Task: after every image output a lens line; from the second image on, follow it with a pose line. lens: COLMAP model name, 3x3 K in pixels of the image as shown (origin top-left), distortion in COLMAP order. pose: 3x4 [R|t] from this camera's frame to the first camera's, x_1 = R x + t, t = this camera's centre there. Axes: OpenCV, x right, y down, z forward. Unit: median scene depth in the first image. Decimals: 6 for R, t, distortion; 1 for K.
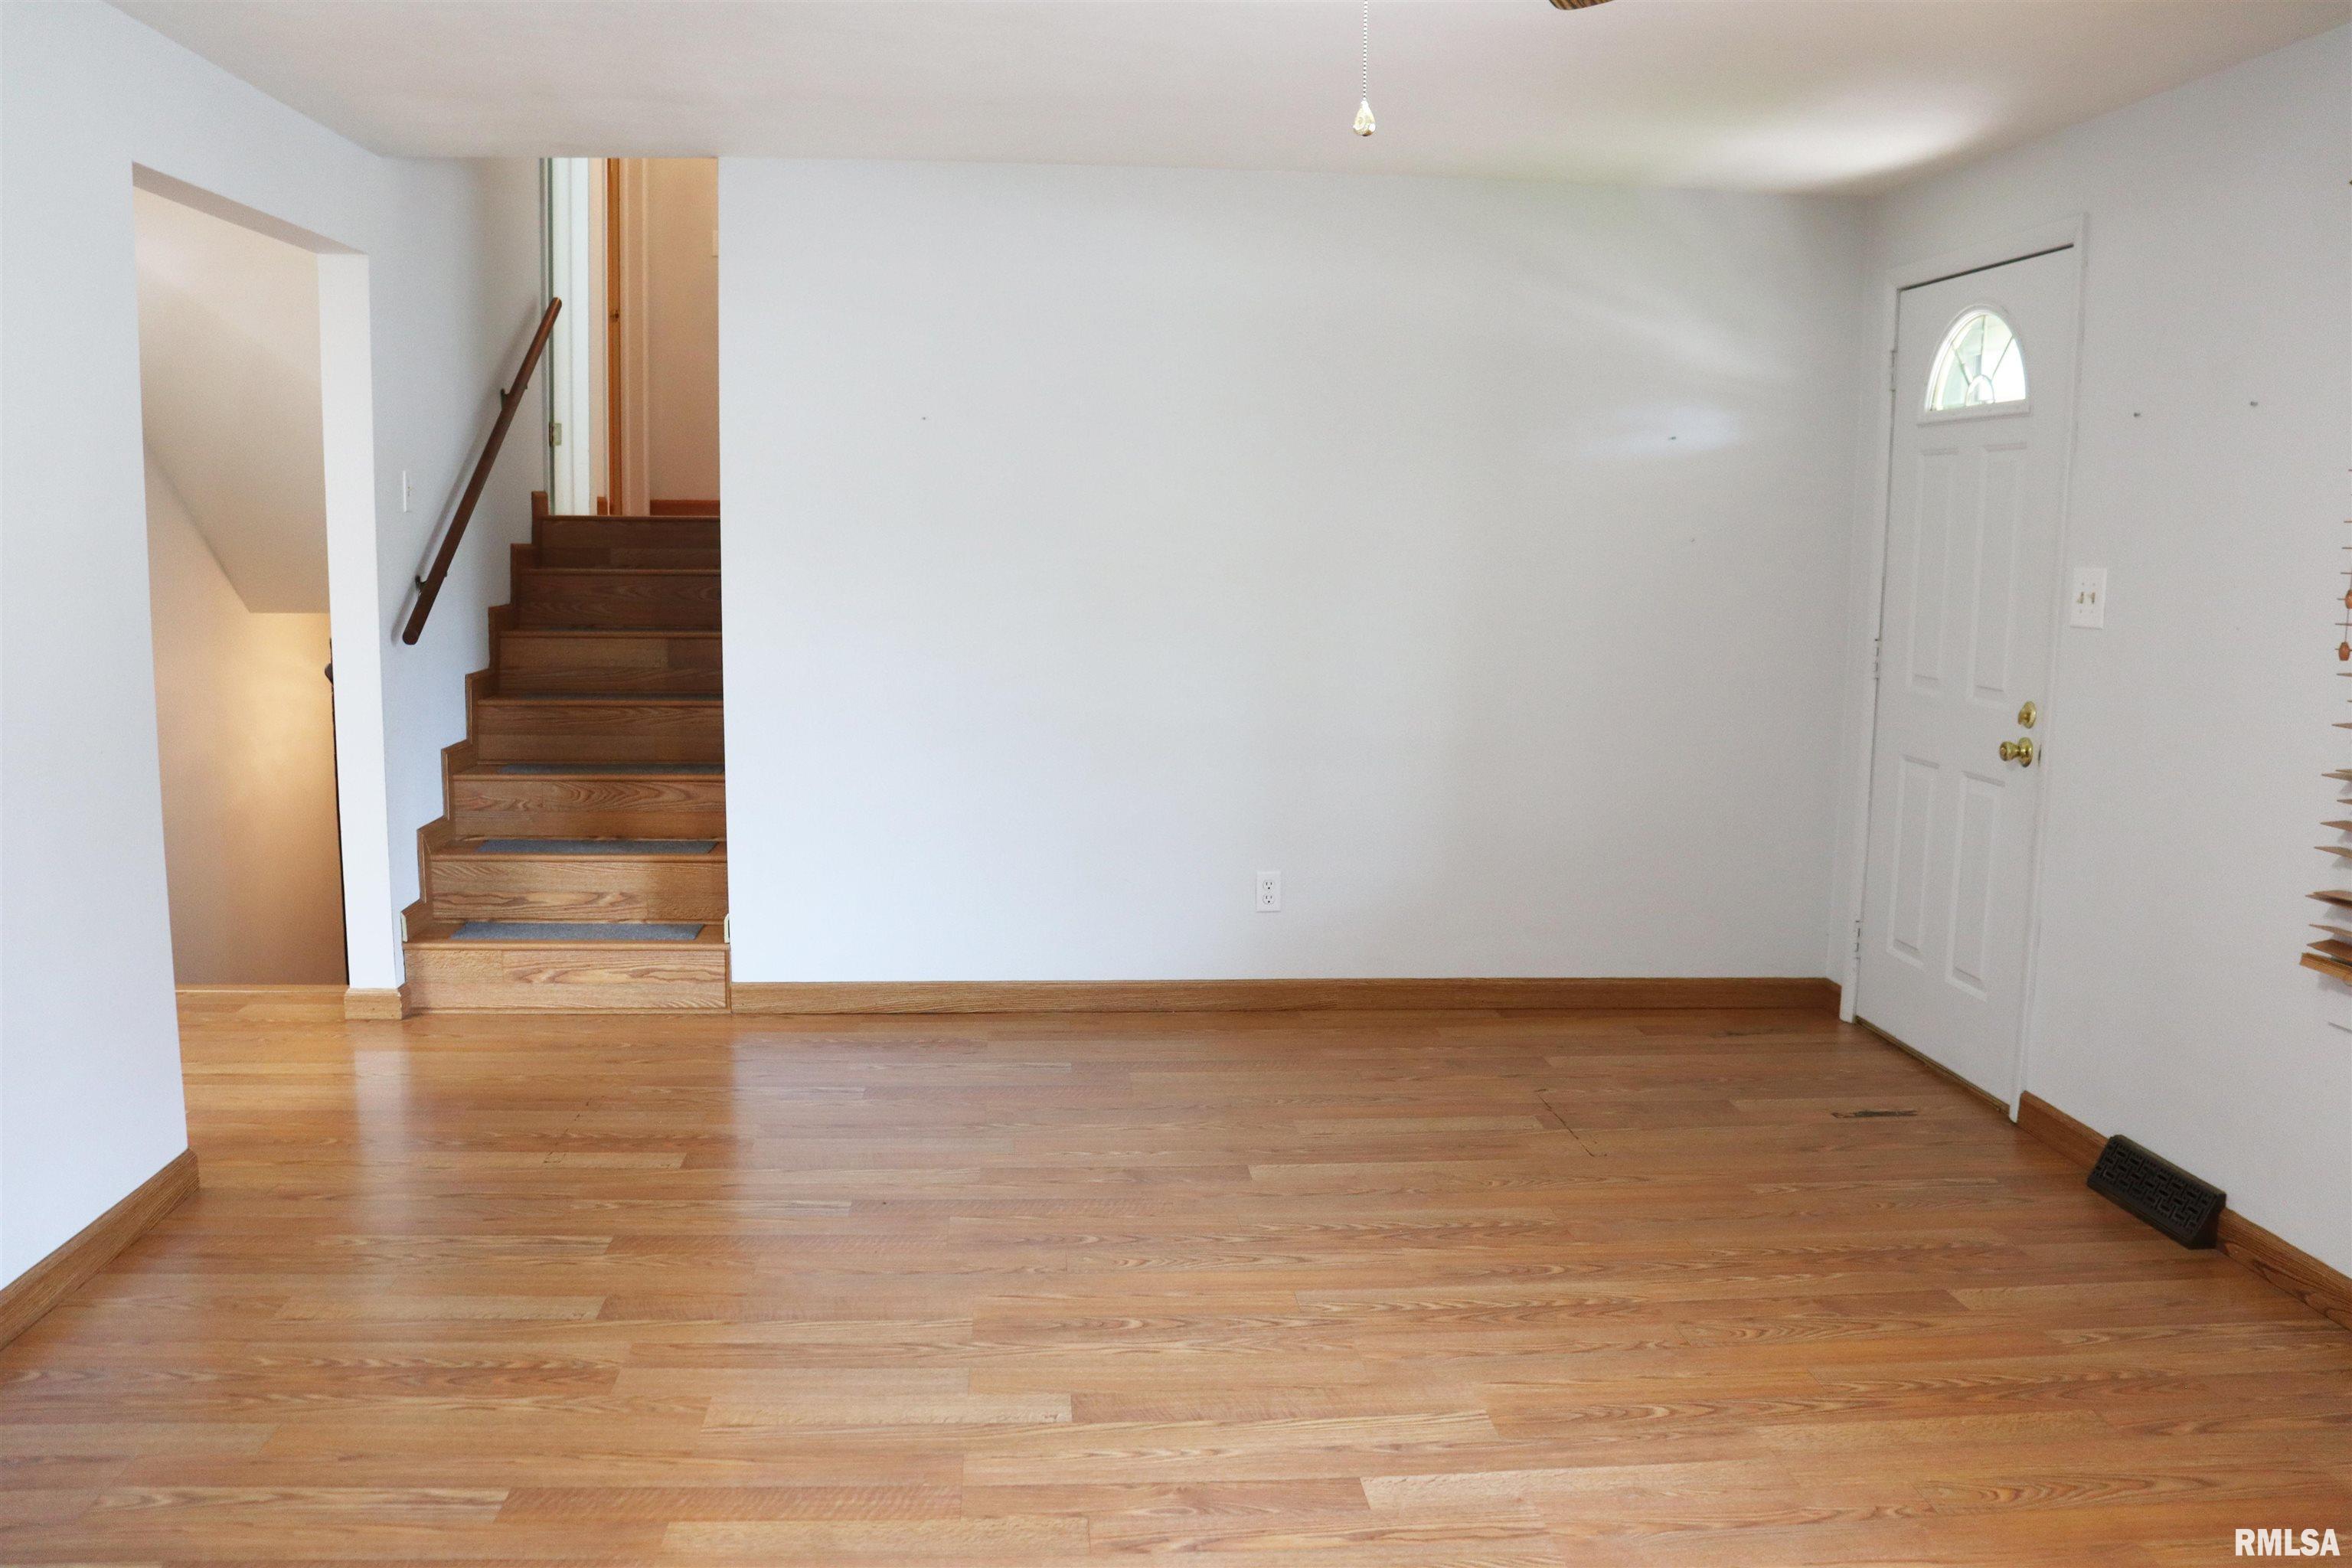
lens RADIAL K [[1938.1, 0, 1176.0], [0, 1938.1, 784.0], [0, 0, 1]] dist [-0.169890, 0.154448]
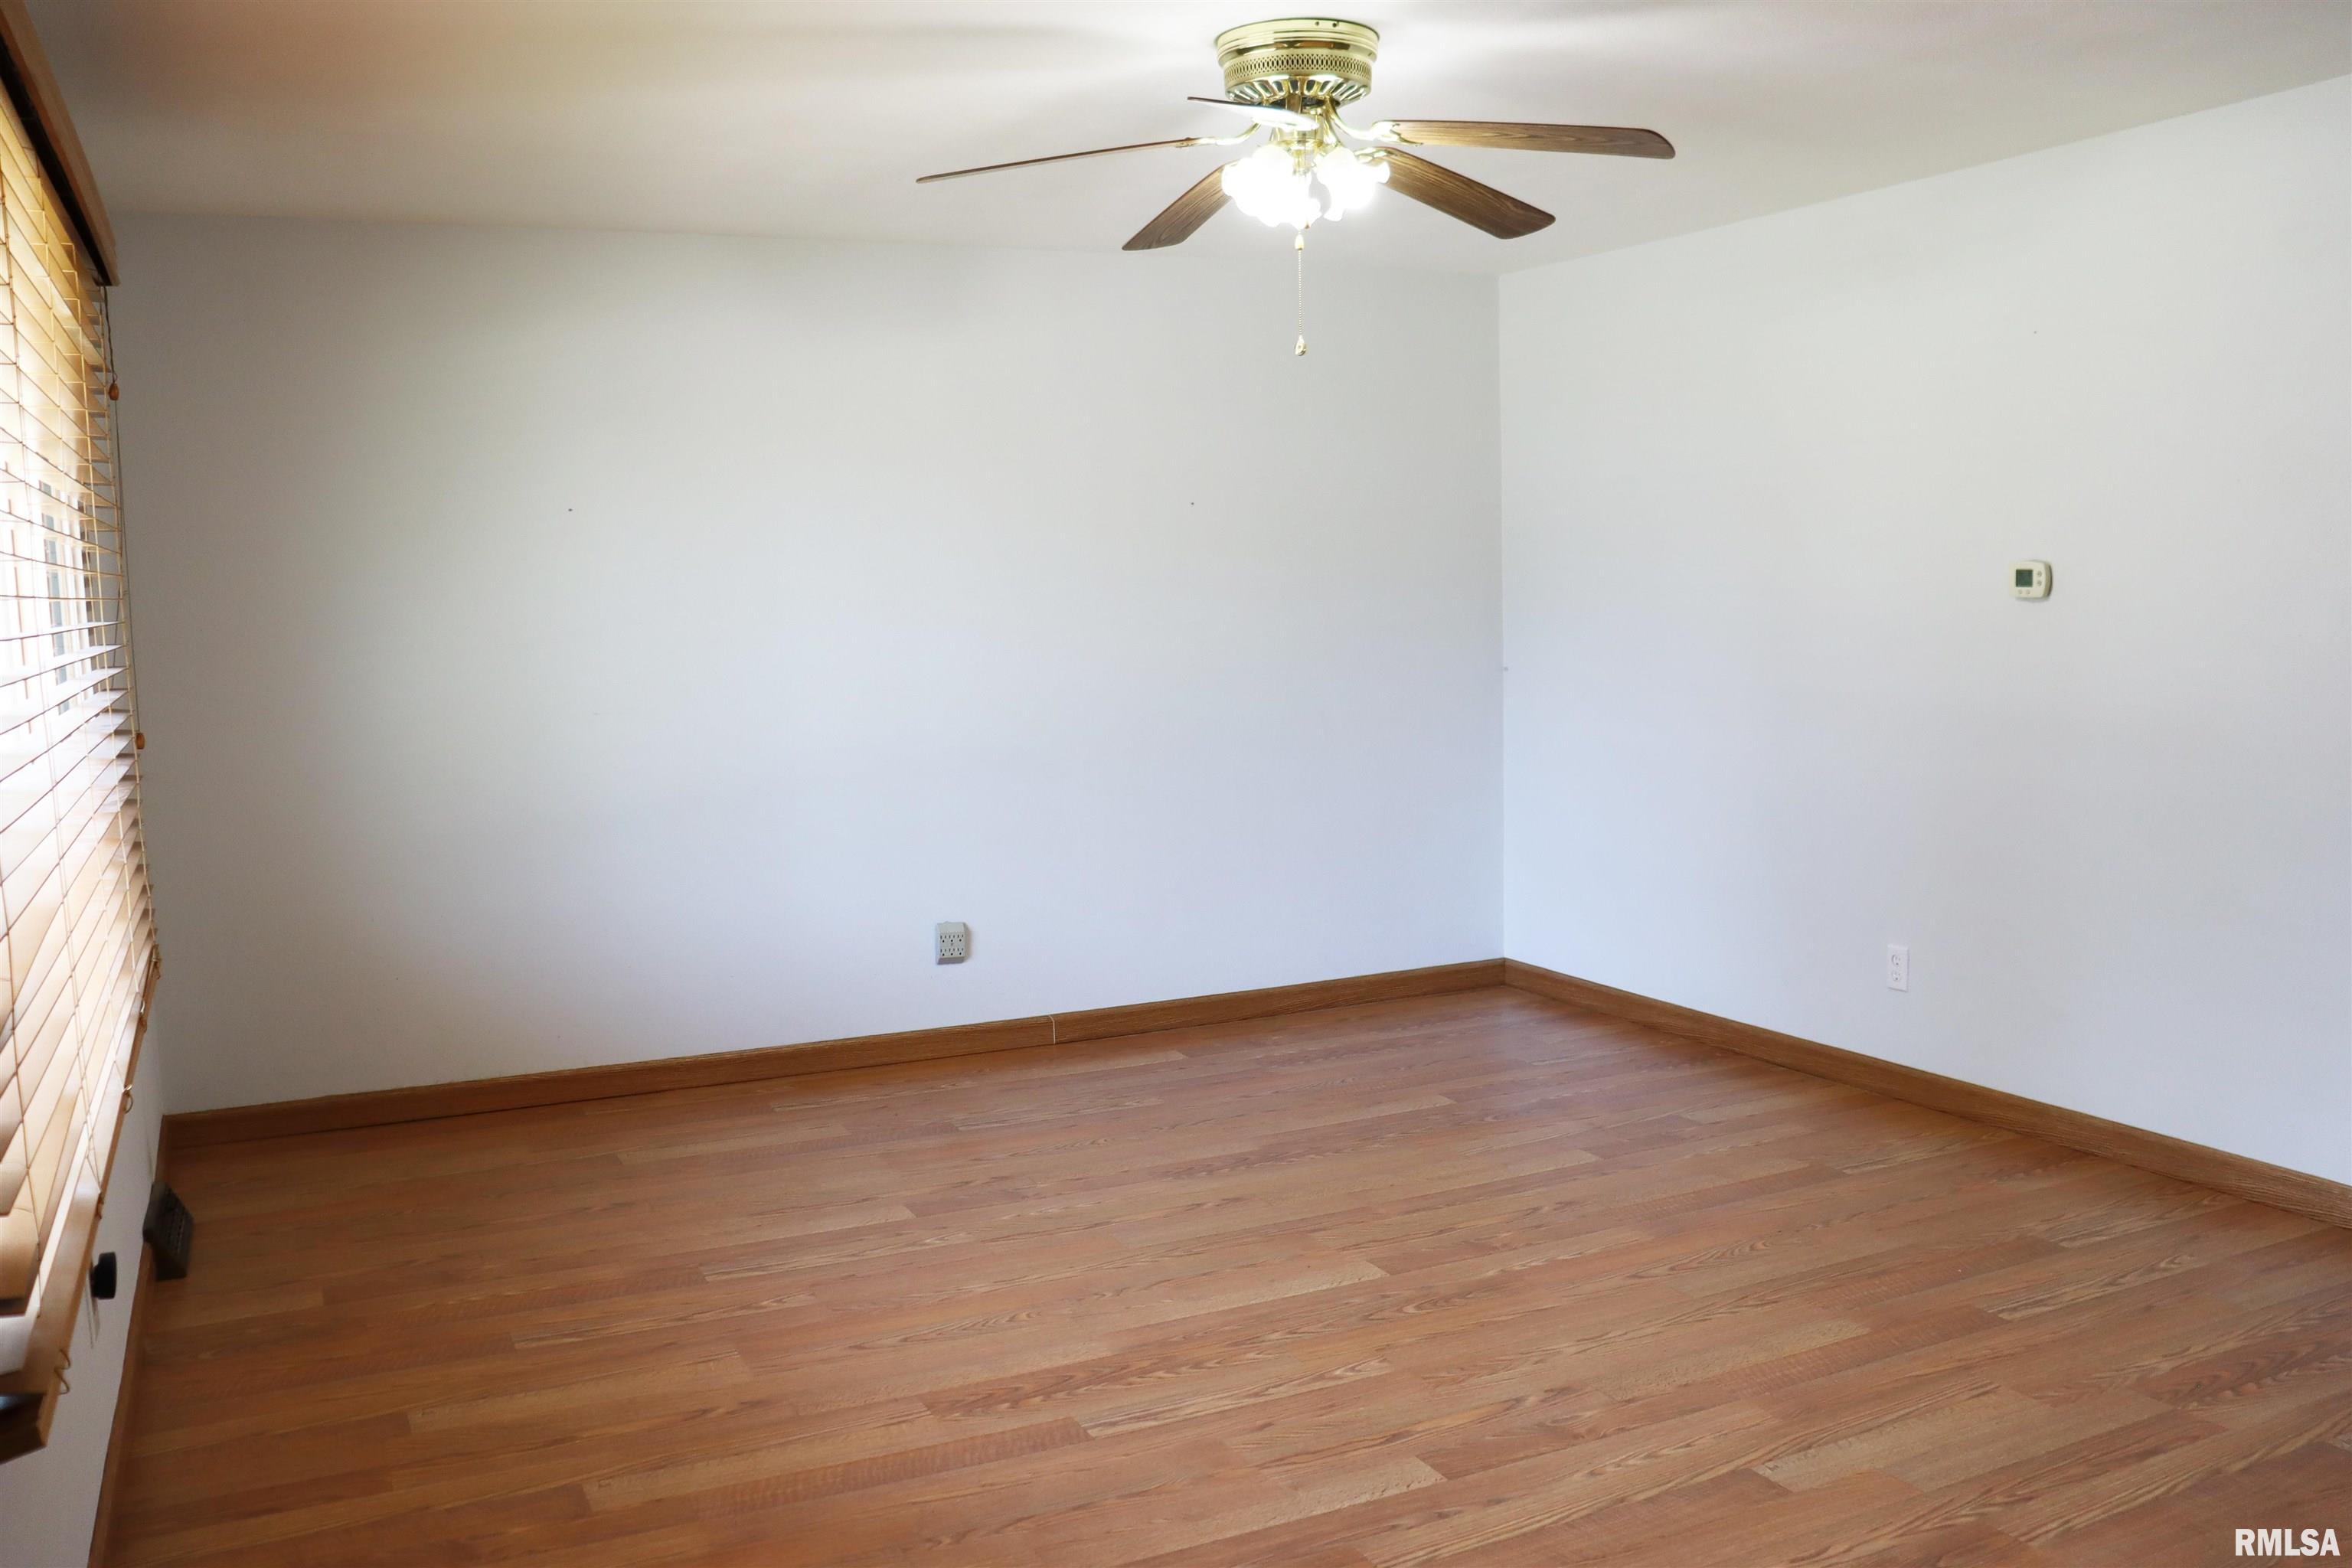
lens RADIAL K [[1938.1, 0, 1176.0], [0, 1938.1, 784.0], [0, 0, 1]] dist [-0.169890, 0.154448]
pose [[-0.929642, 0.043719, -0.365861, 0.604282], [-0.043798, 0.972785, 0.227533, -0.234905], [0.365851, 0.227548, -0.902427, 1.816141]]
